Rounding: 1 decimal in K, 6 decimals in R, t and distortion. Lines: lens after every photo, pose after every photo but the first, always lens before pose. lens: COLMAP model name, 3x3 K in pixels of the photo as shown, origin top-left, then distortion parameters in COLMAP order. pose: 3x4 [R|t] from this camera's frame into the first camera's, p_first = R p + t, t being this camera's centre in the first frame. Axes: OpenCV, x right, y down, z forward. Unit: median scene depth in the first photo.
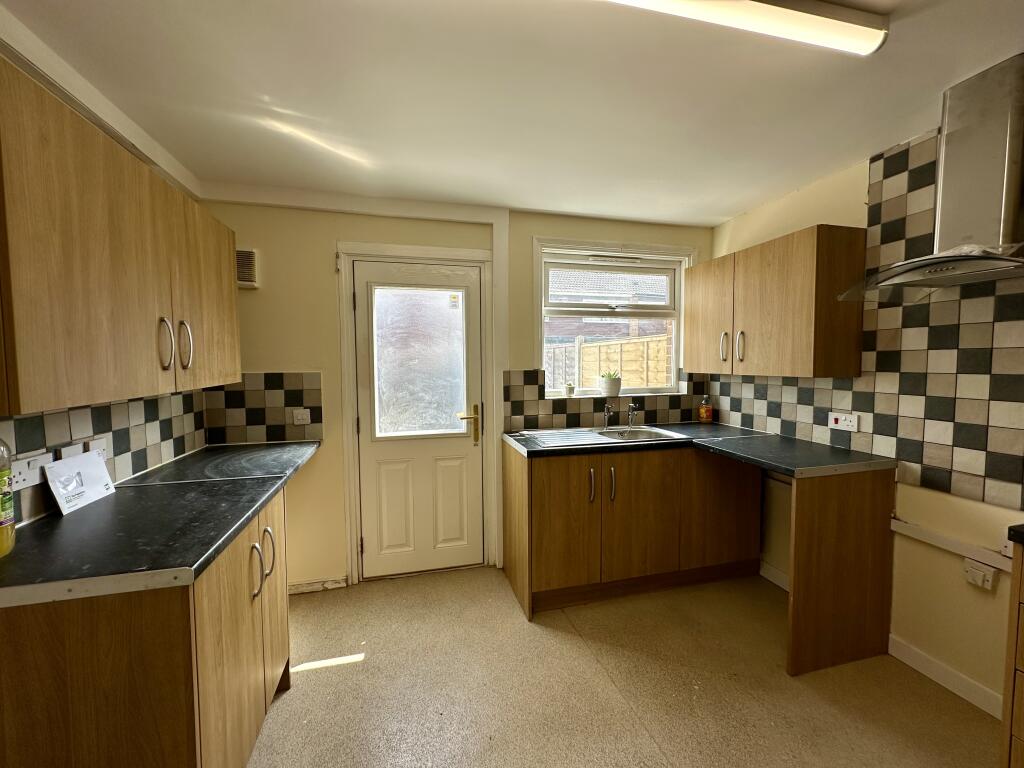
lens RADIAL K [[410.8, 0, 514.3], [0, 410.8, 387.2], [0, 0, 1]] dist [-0.000662, 0.000515]
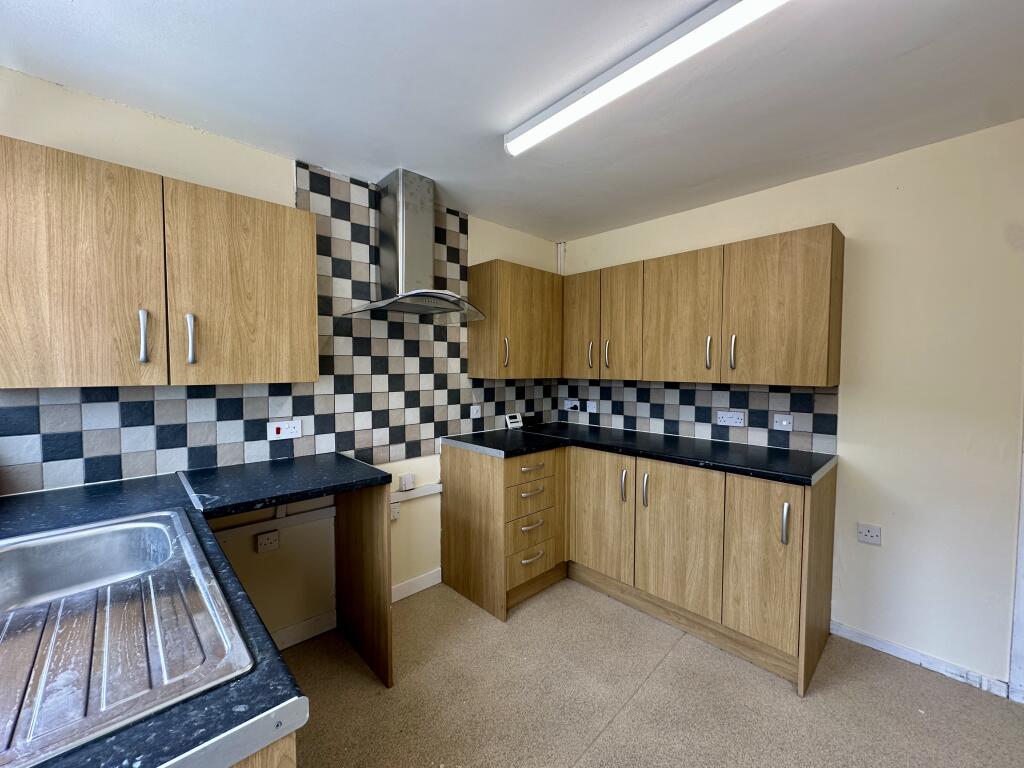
lens RADIAL K [[410.8, 0, 516.1], [0, 410.8, 378.1], [0, 0, 1]] dist [-0.000662, 0.000515]
pose [[-0.500225, -0.027538, 0.865458, -0.260380], [0.046157, 0.997225, 0.058409, -0.063461], [-0.864665, 0.069164, -0.497565, 1.025493]]
